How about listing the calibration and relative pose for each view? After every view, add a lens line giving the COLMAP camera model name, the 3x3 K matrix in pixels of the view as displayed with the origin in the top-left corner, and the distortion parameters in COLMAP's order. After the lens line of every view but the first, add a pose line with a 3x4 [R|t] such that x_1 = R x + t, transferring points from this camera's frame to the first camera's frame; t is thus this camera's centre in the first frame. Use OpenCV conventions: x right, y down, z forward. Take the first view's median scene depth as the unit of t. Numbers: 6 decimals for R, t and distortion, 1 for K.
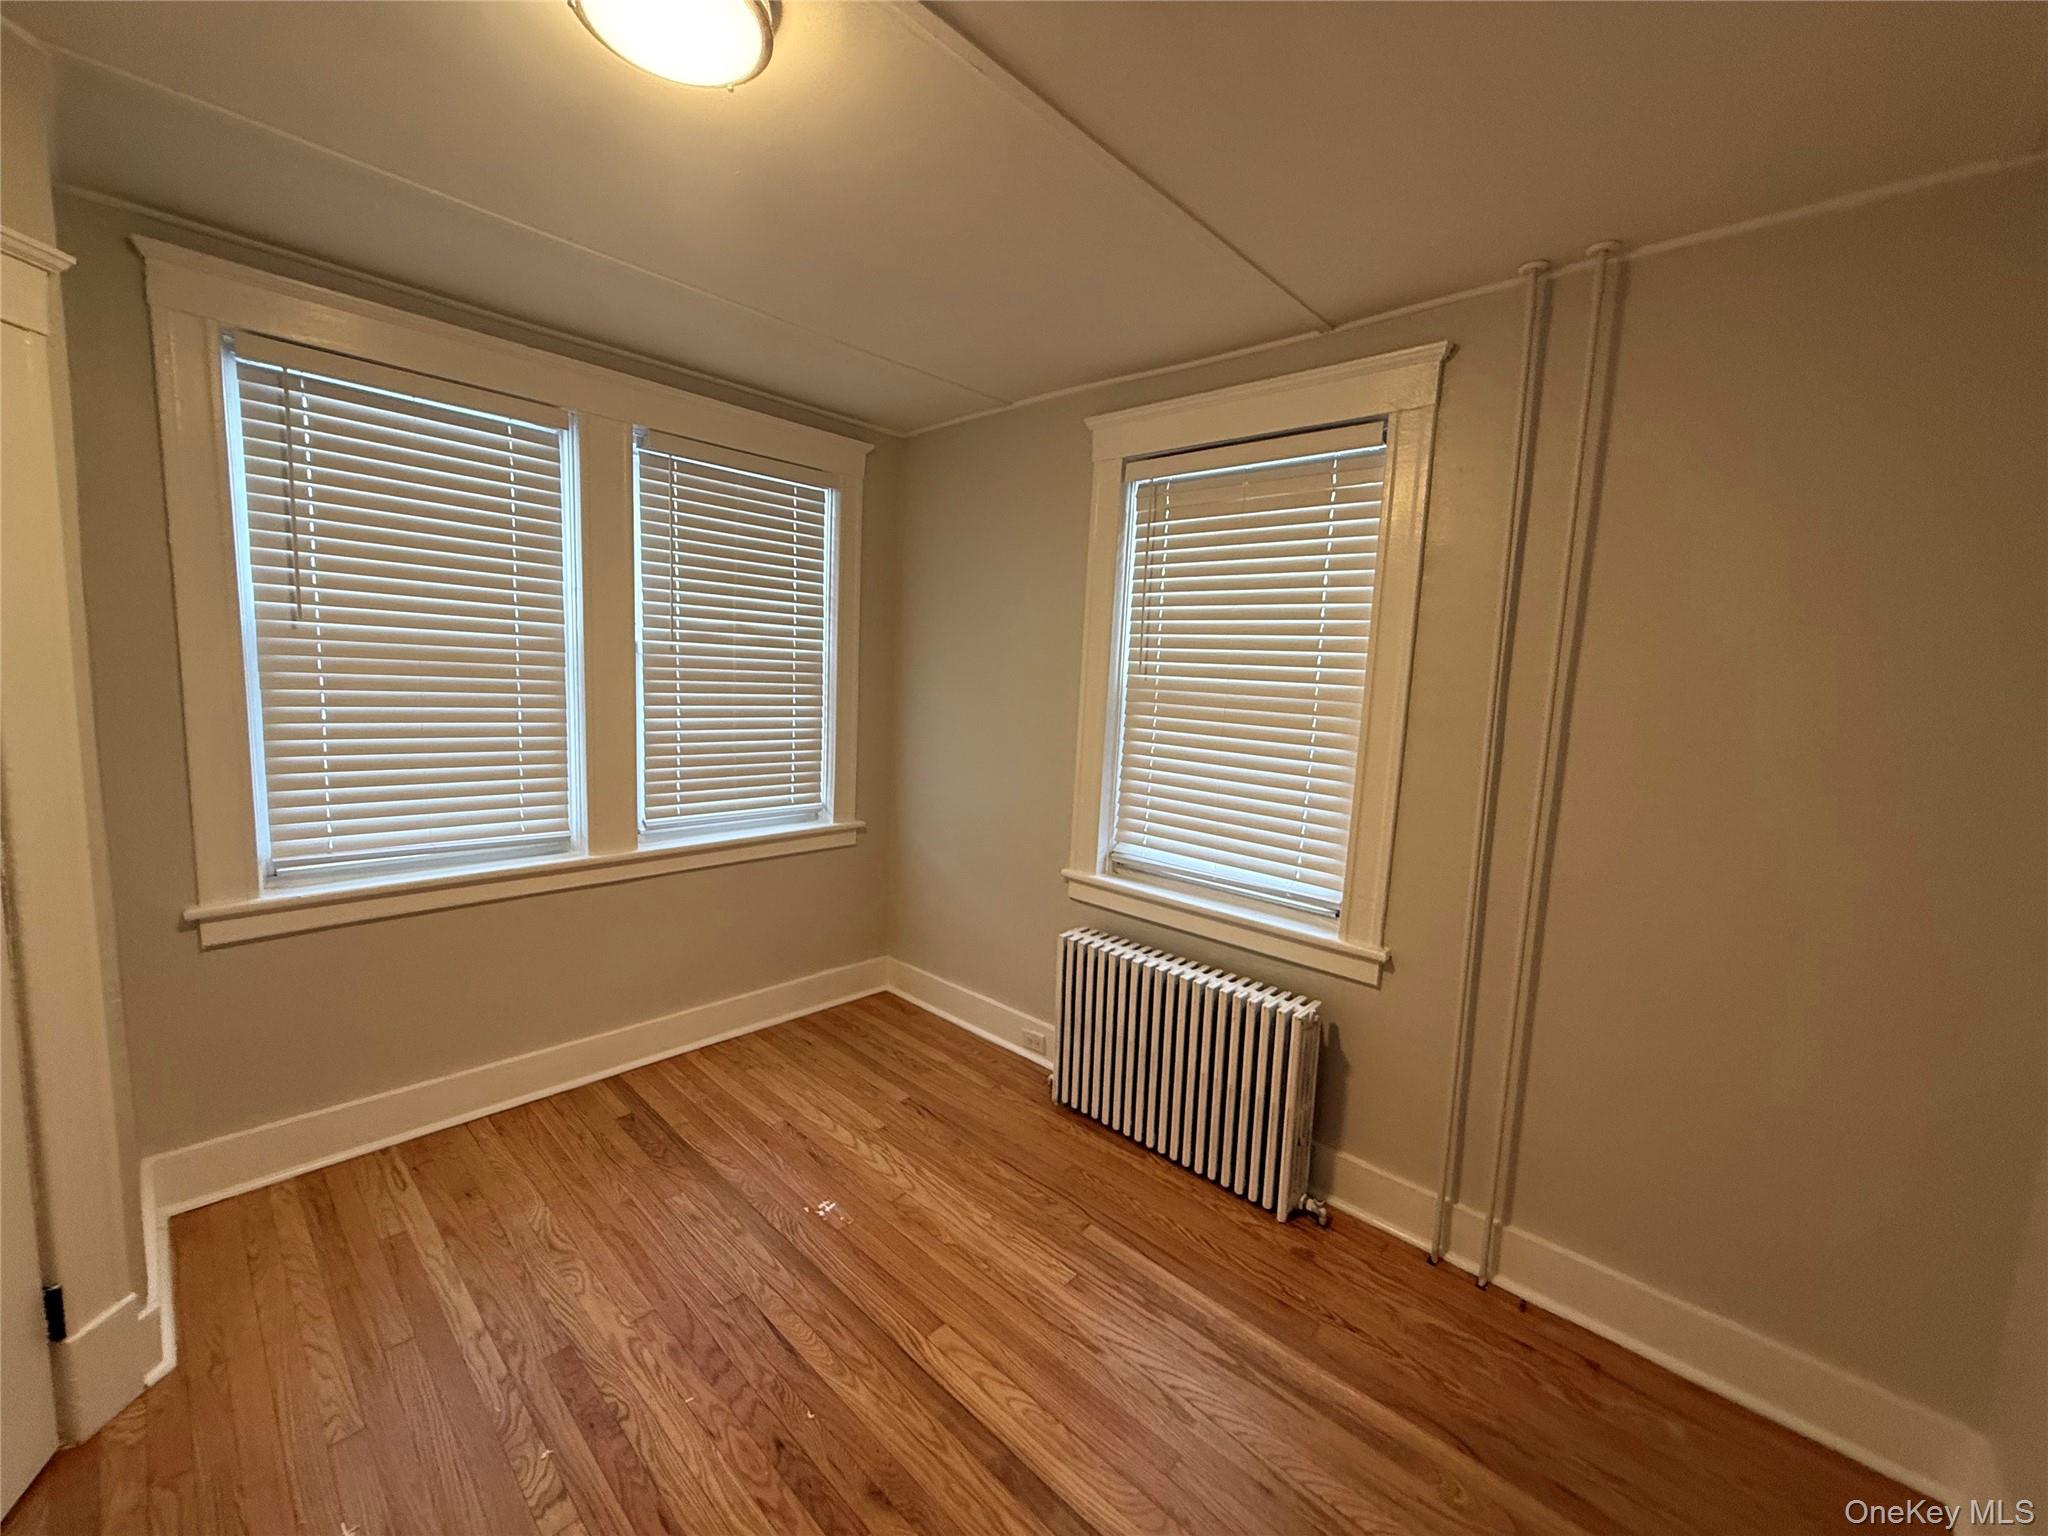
lens RADIAL K [[840.3, 0, 987.8], [0, 840.3, 775.4], [0, 0, 1]] dist [-0.001815, -0.000137]
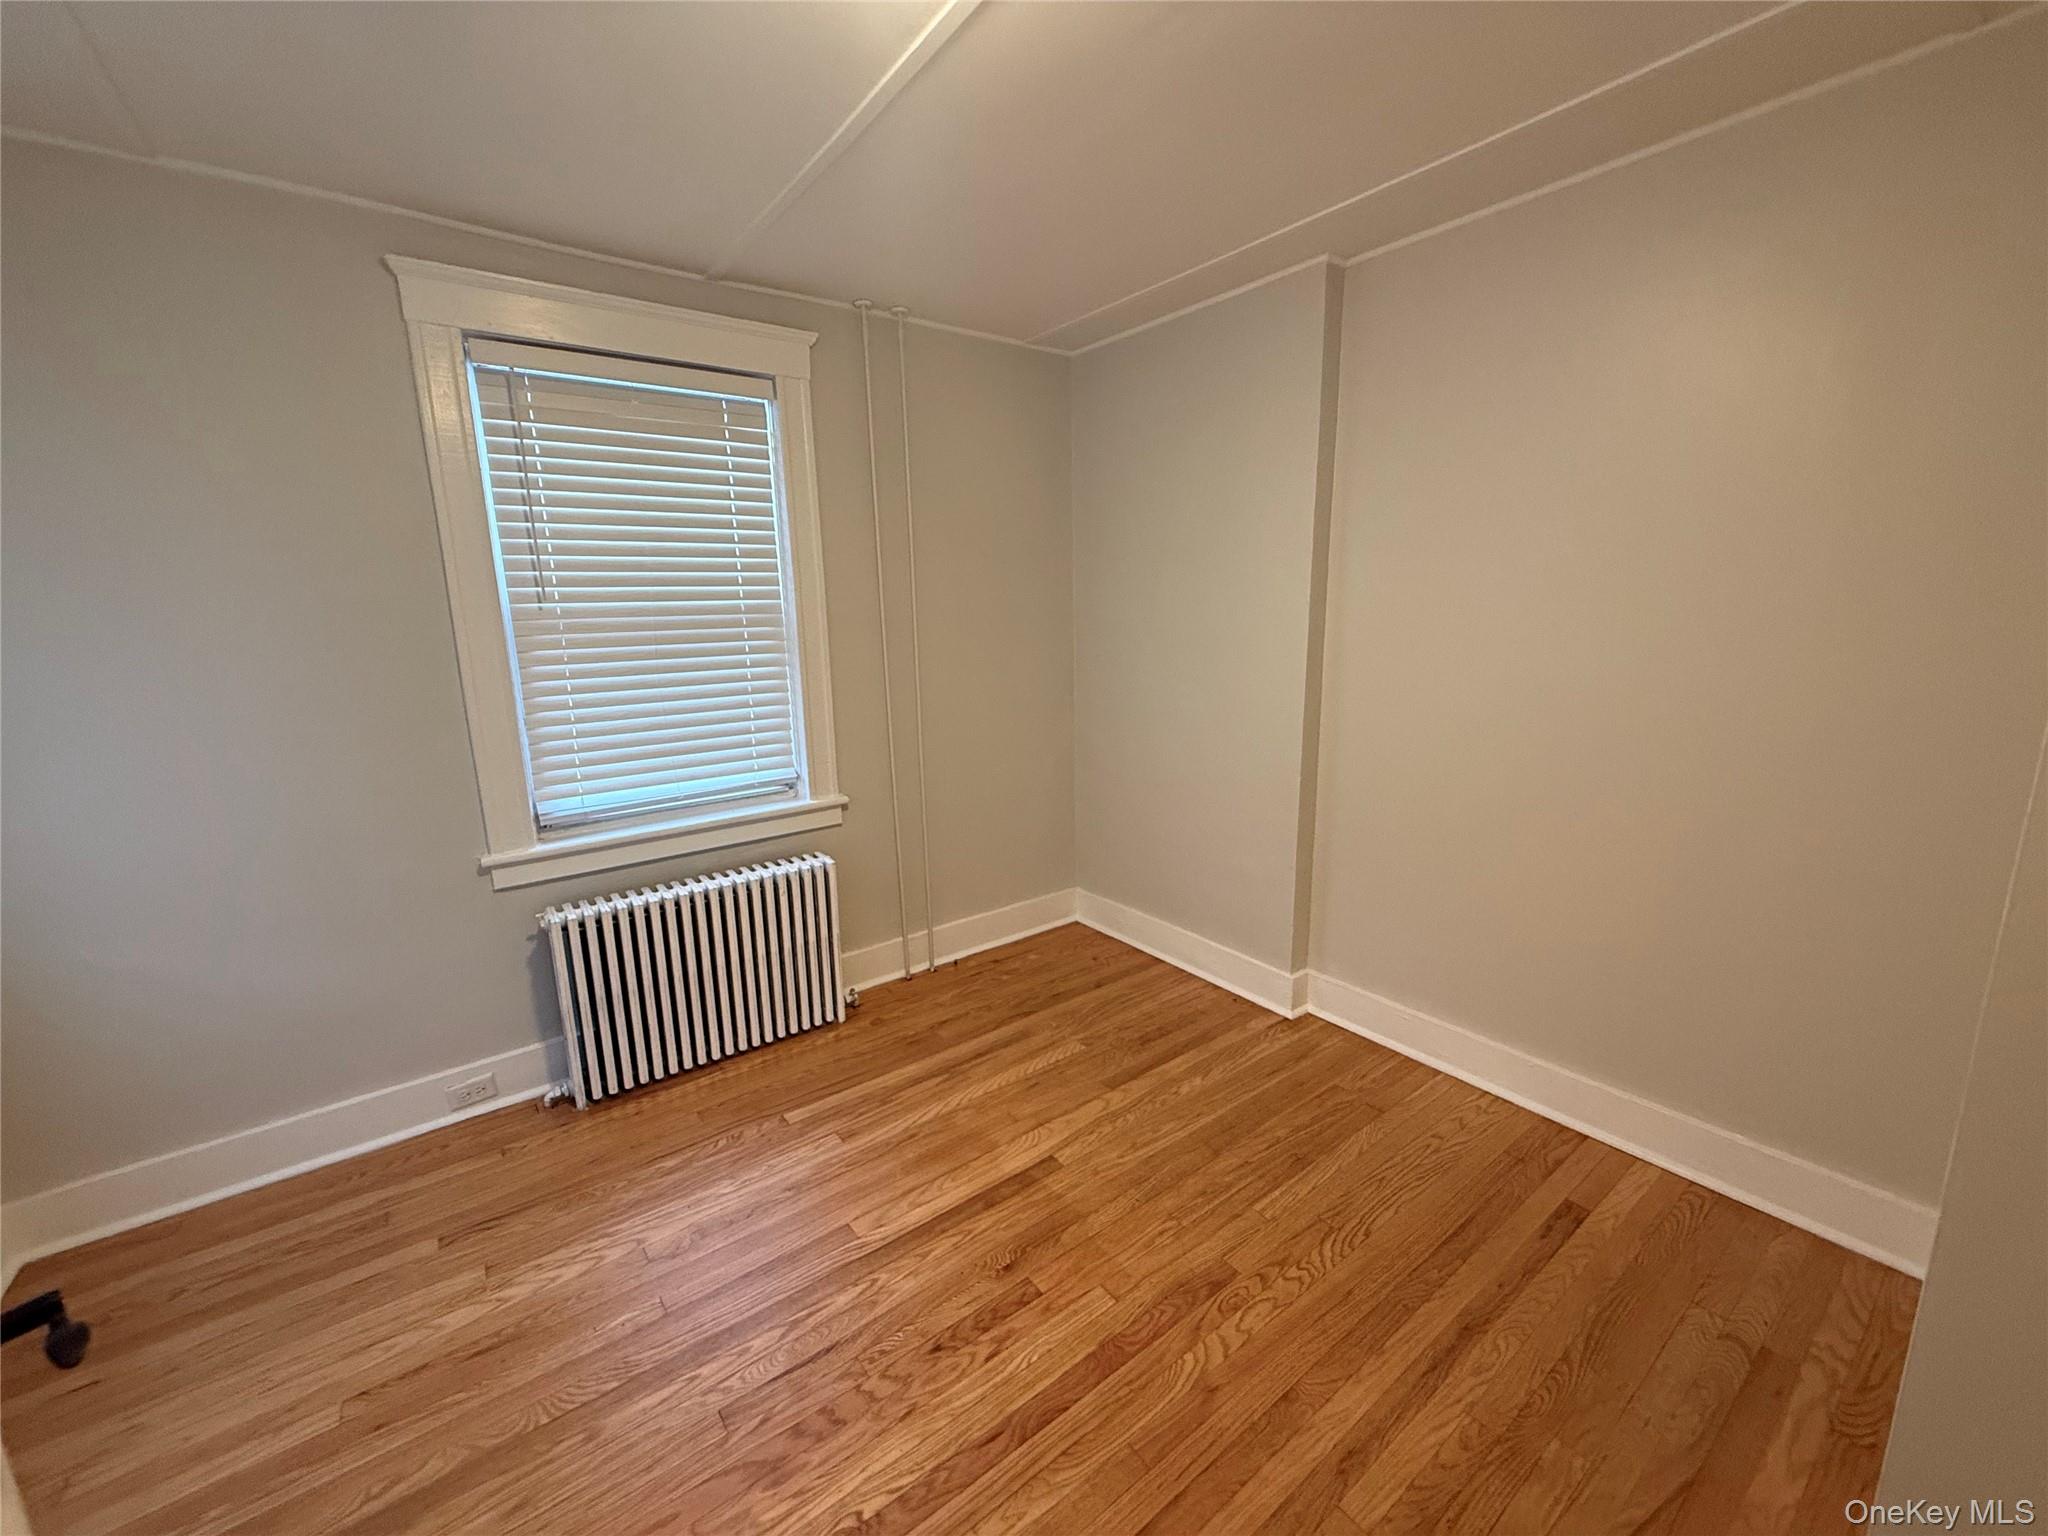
lens RADIAL K [[849.1, 0, 1052.9], [0, 849.1, 792.3], [0, 0, 1]] dist [0.002046, 0.000243]
pose [[0.108737, -0.267325, 0.957452, -0.837064], [0.156524, 0.955752, 0.249074, -0.088748], [-0.981670, 0.122781, 0.145768, 0.482515]]
